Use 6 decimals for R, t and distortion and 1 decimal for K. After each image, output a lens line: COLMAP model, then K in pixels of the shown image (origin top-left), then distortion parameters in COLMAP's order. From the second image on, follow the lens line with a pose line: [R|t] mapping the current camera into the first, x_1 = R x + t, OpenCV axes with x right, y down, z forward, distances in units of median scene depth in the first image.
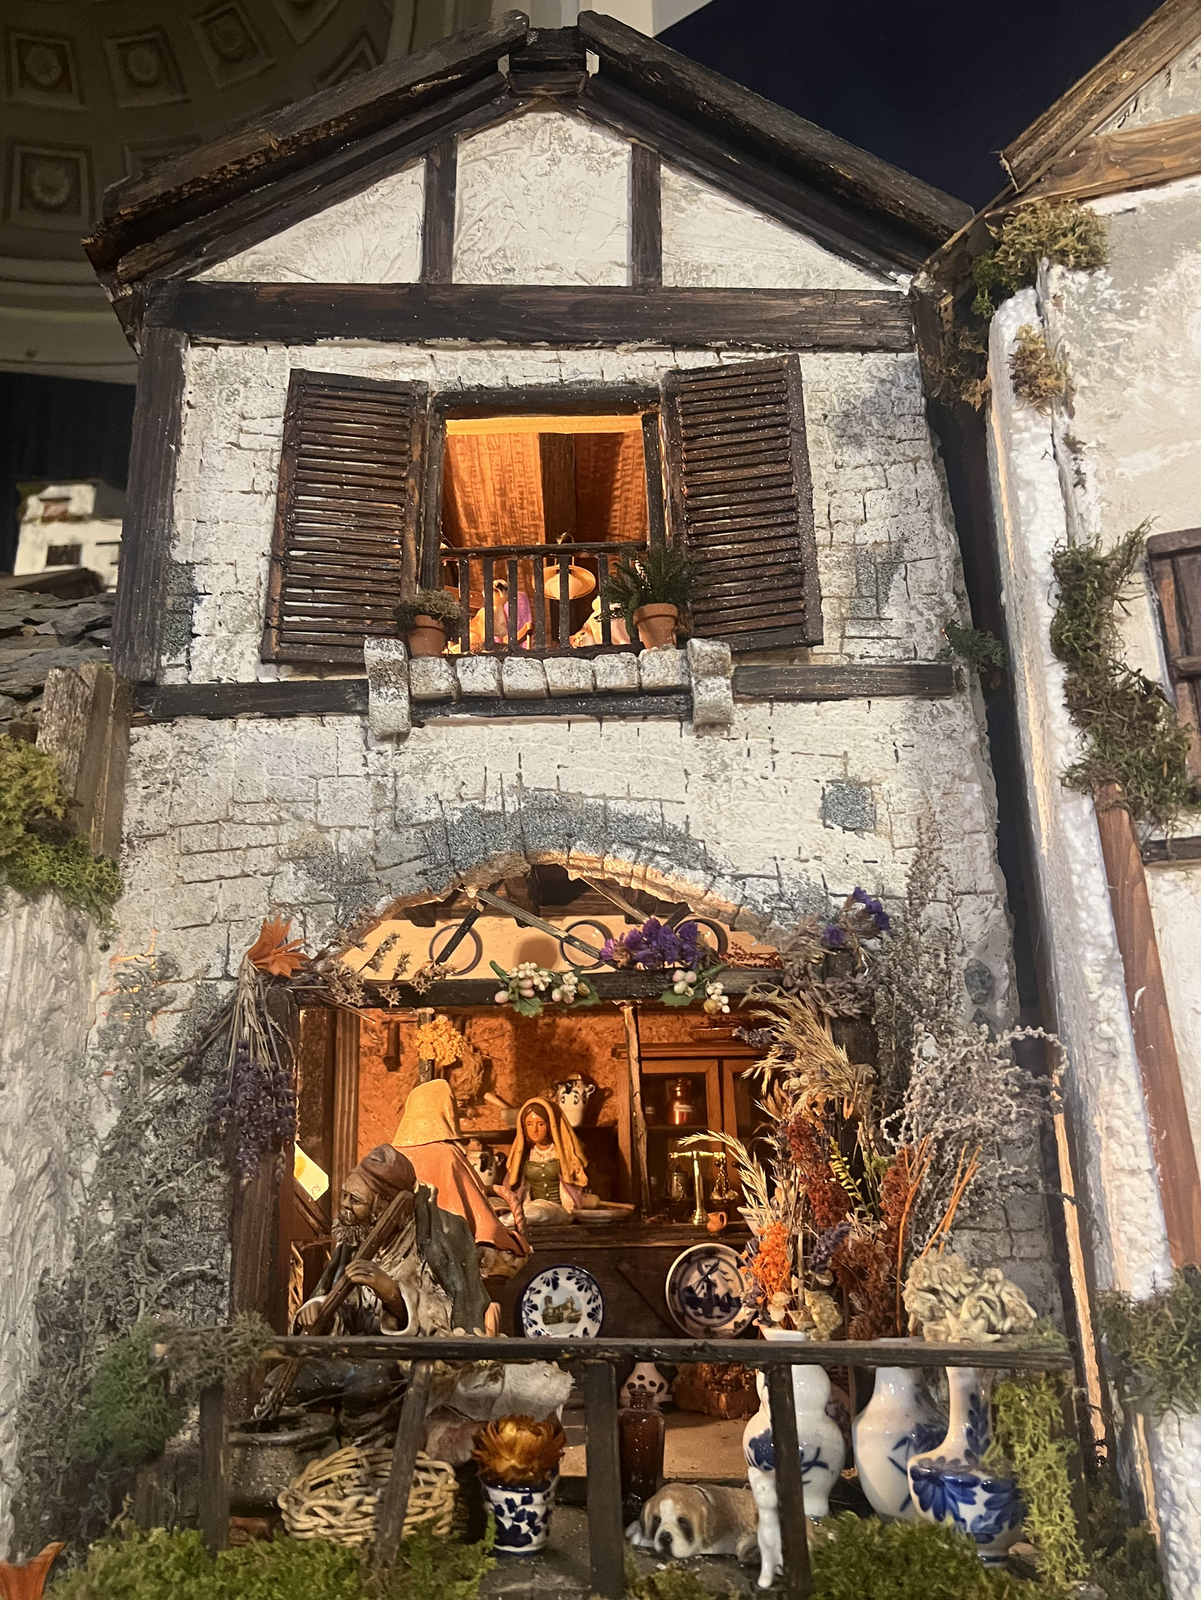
lens RADIAL K [[1195.4, 0, 608.4], [0, 1195.4, 811.8], [0, 0, 1]] dist [0.058283, -0.062999]
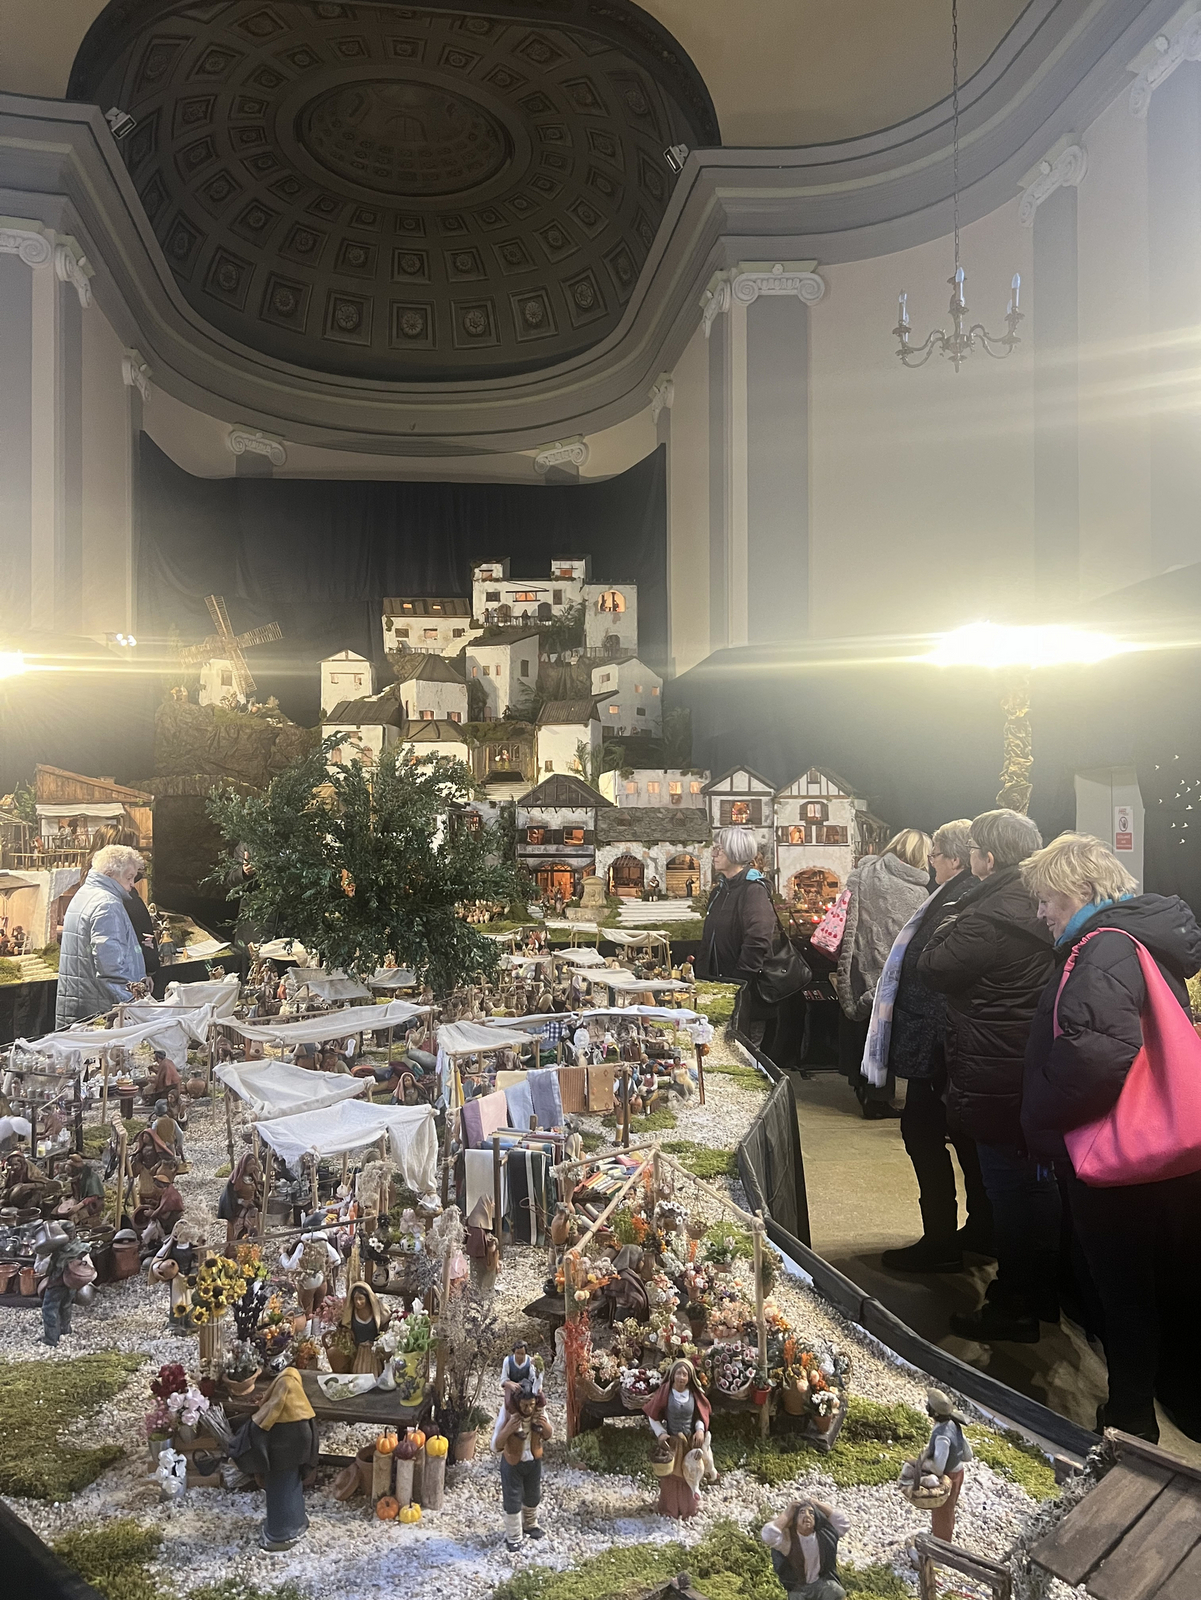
lens RADIAL K [[1195.4, 0, 600.7], [0, 1195.4, 811.6], [0, 0, 1]] dist [0.058283, -0.062999]
pose [[0.998948, 0.009337, -0.044896, -0.120828], [0.004107, 0.956904, 0.290377, -0.489694], [0.045672, -0.290256, 0.955859, -1.392063]]
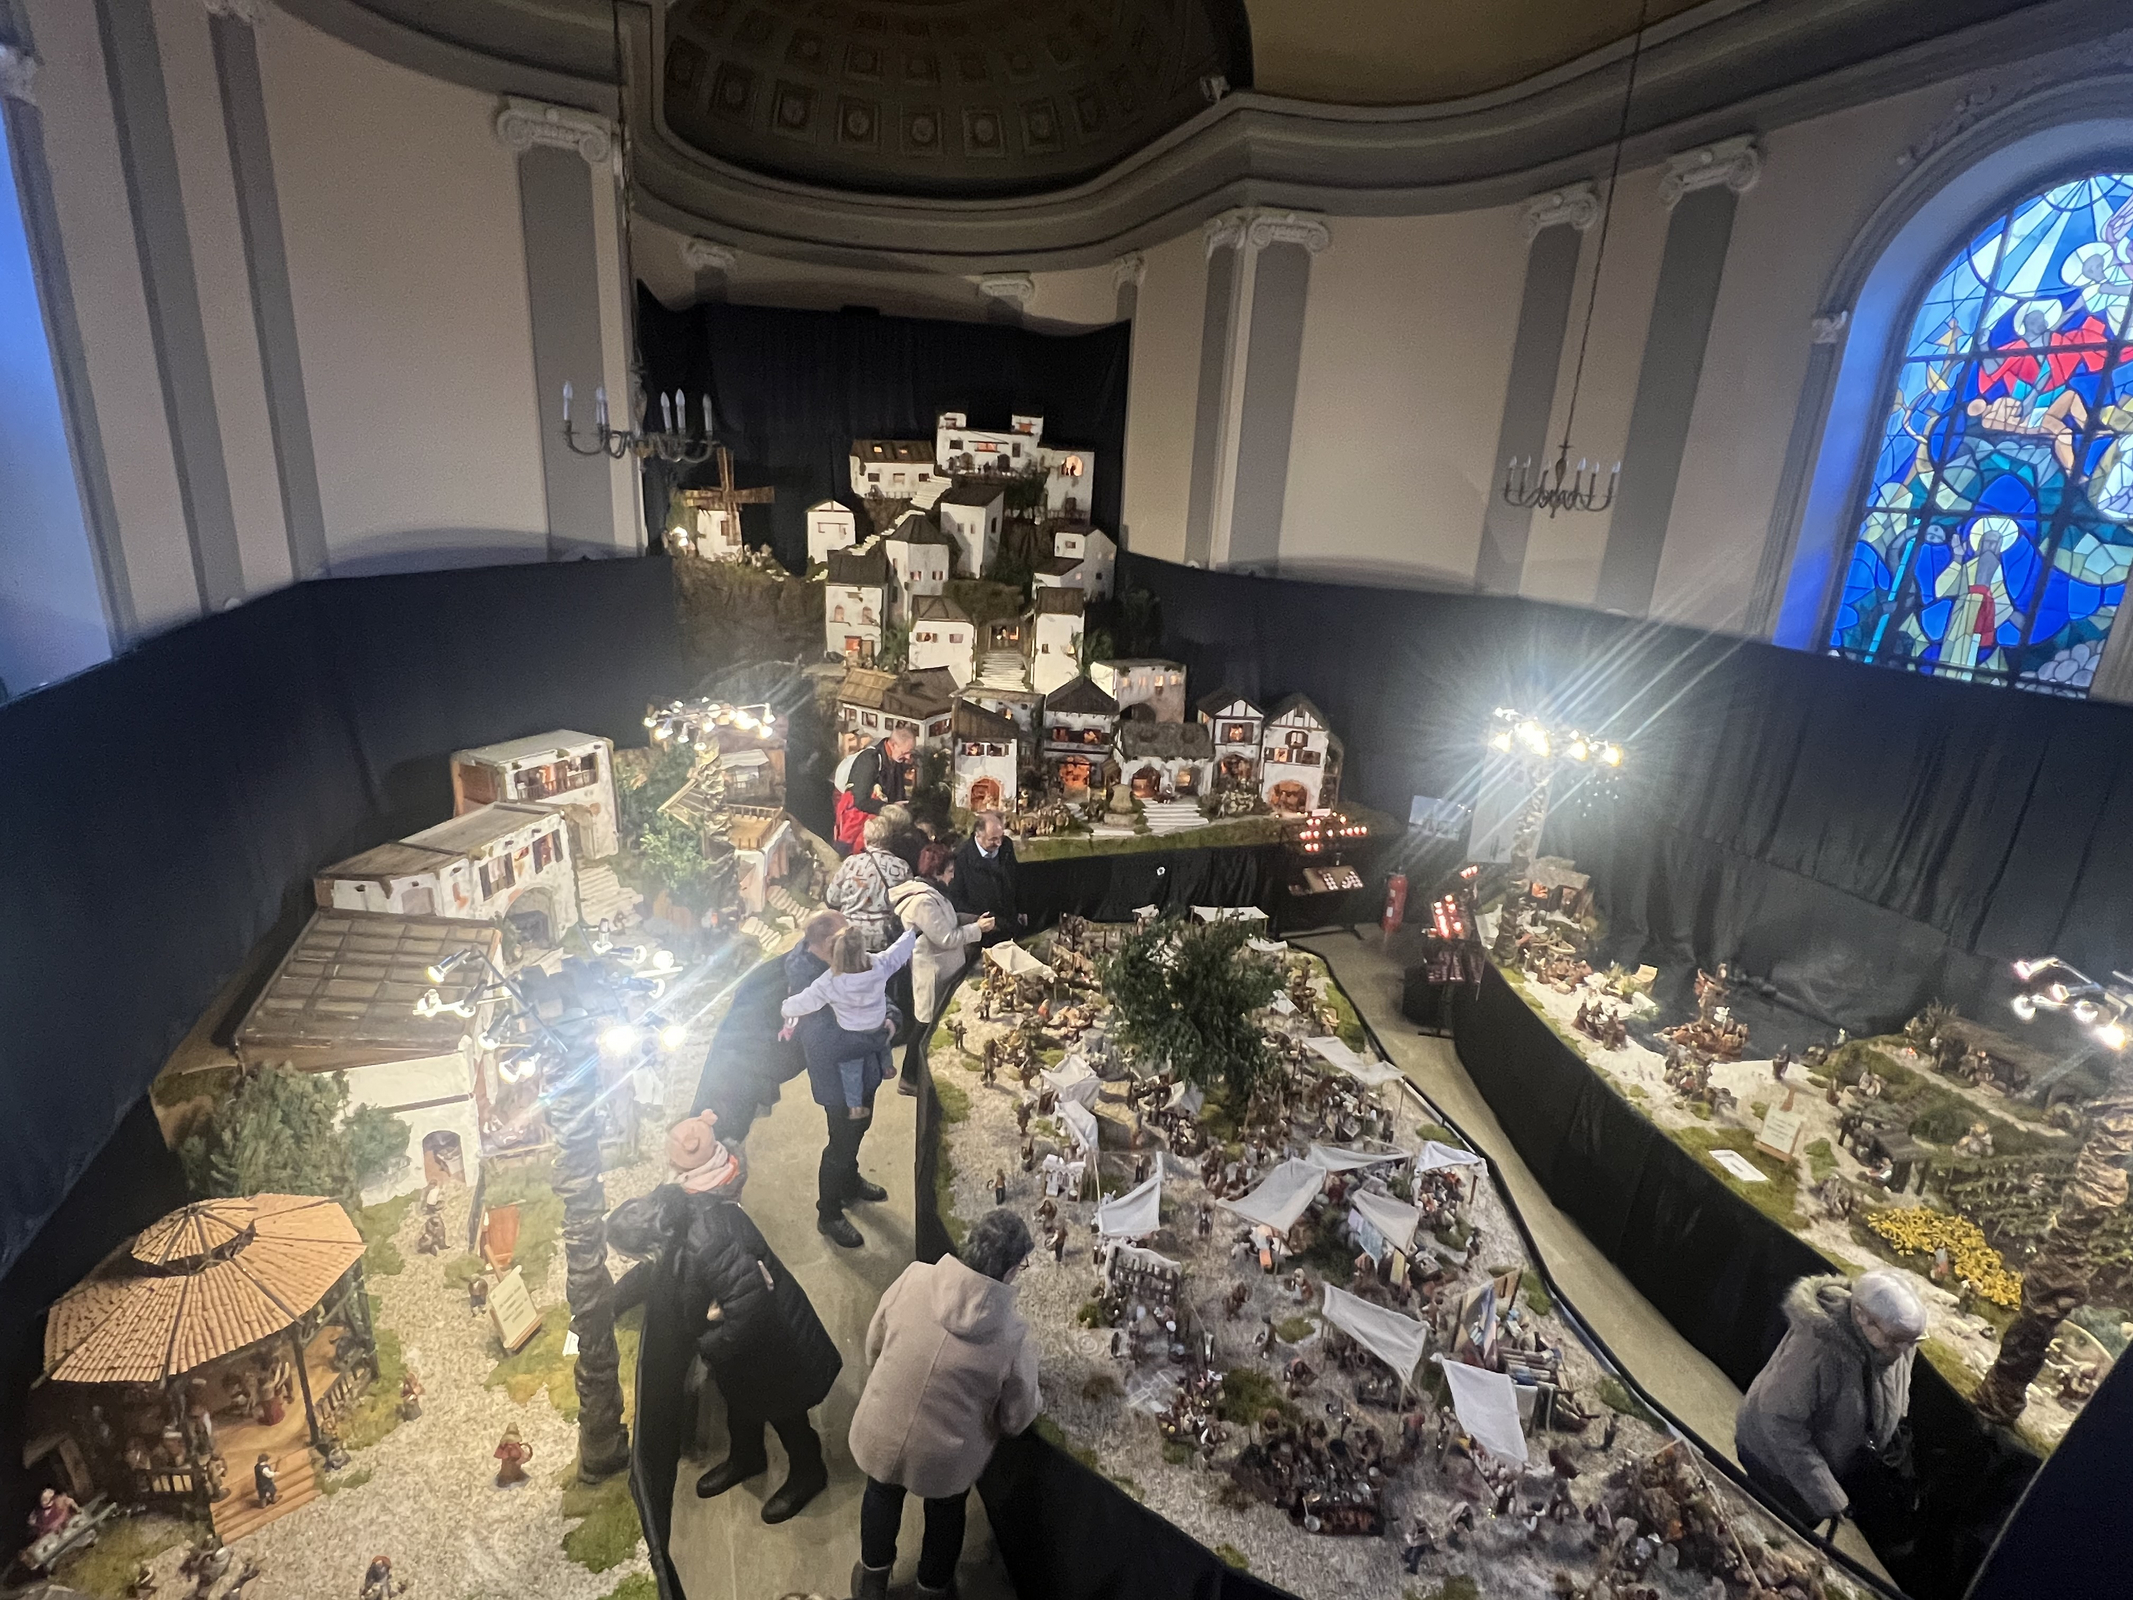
lens RADIAL K [[1056.4, 0, 1057.7], [0, 1056.4, 796.8], [0, 0, 1]] dist [-0.000430, 0.000053]
pose [[0.986629, 0.019638, 0.161798, -0.581058], [-0.109148, 0.816851, 0.566429, -0.902493], [-0.121041, -0.576515, 0.808072, -1.316034]]
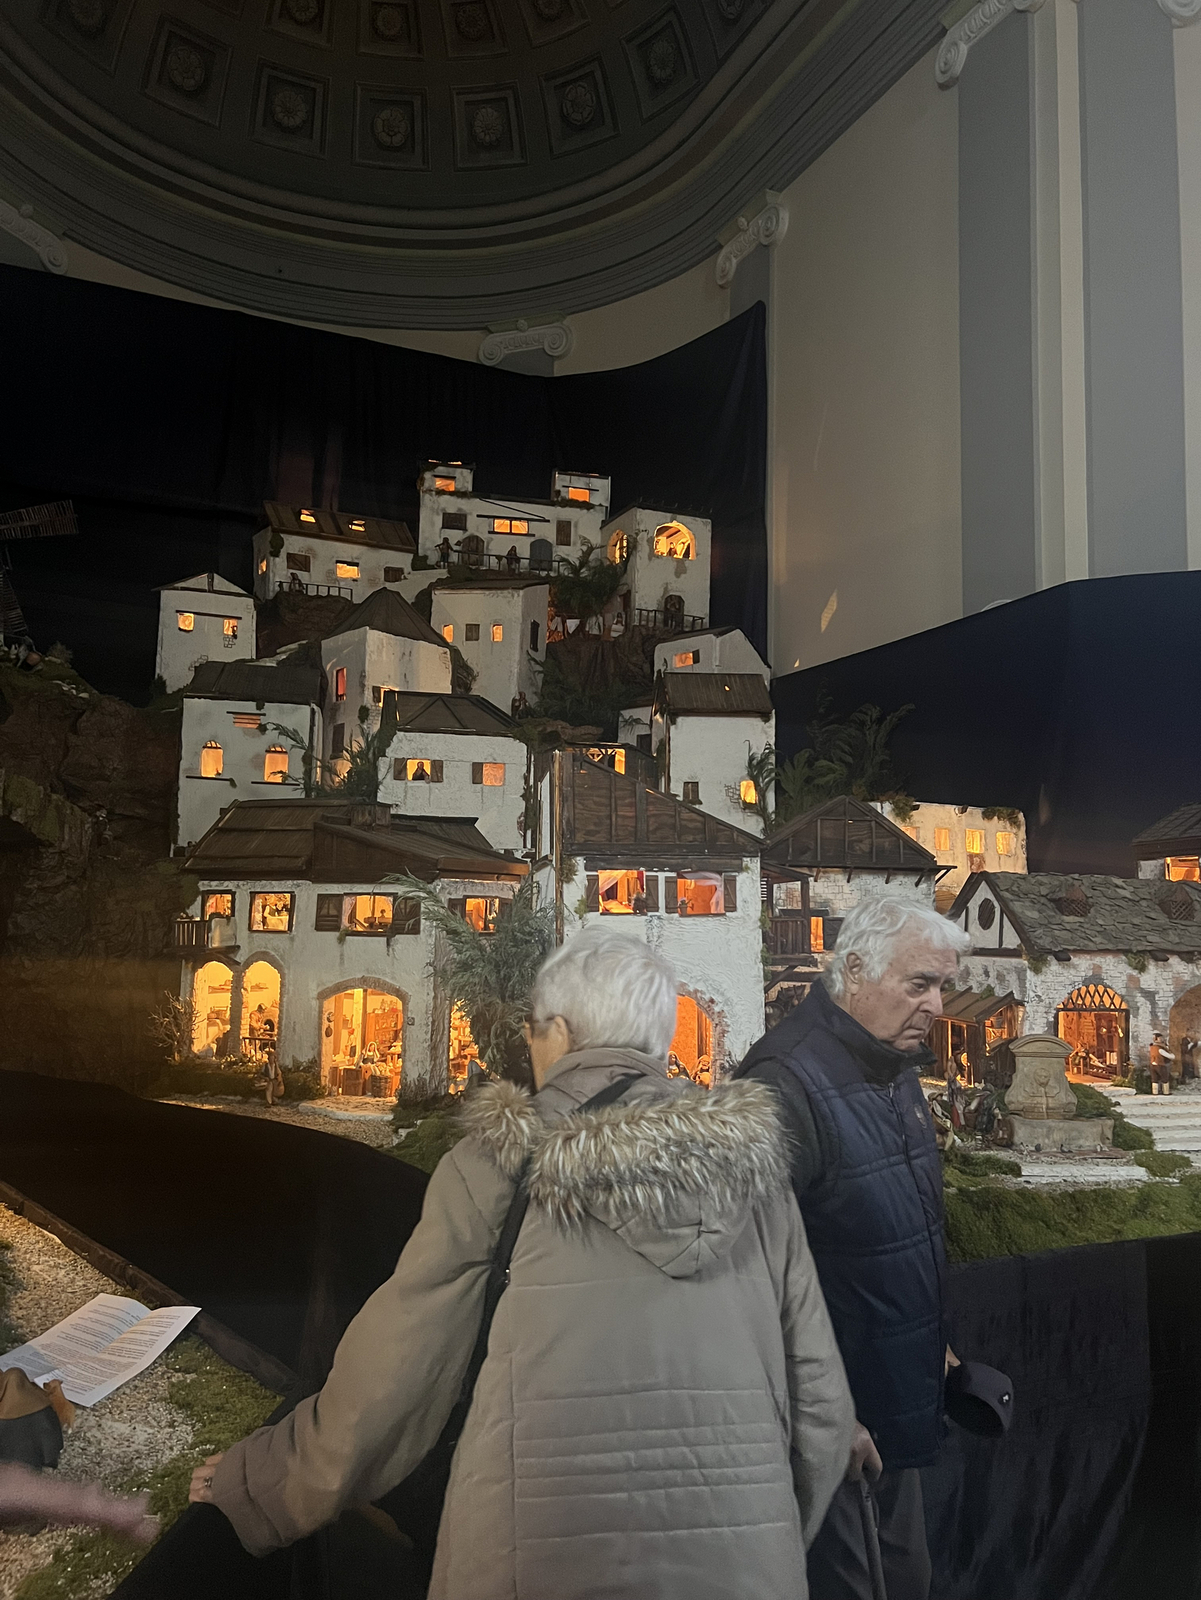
lens RADIAL K [[1195.4, 0, 613.7], [0, 1195.4, 806.5], [0, 0, 1]] dist [0.058283, -0.062999]
pose [[0.968014, 0.054321, 0.244946, -0.590248], [-0.105266, 0.974129, 0.199977, -0.185010], [-0.227746, -0.219365, 0.948689, -0.471533]]
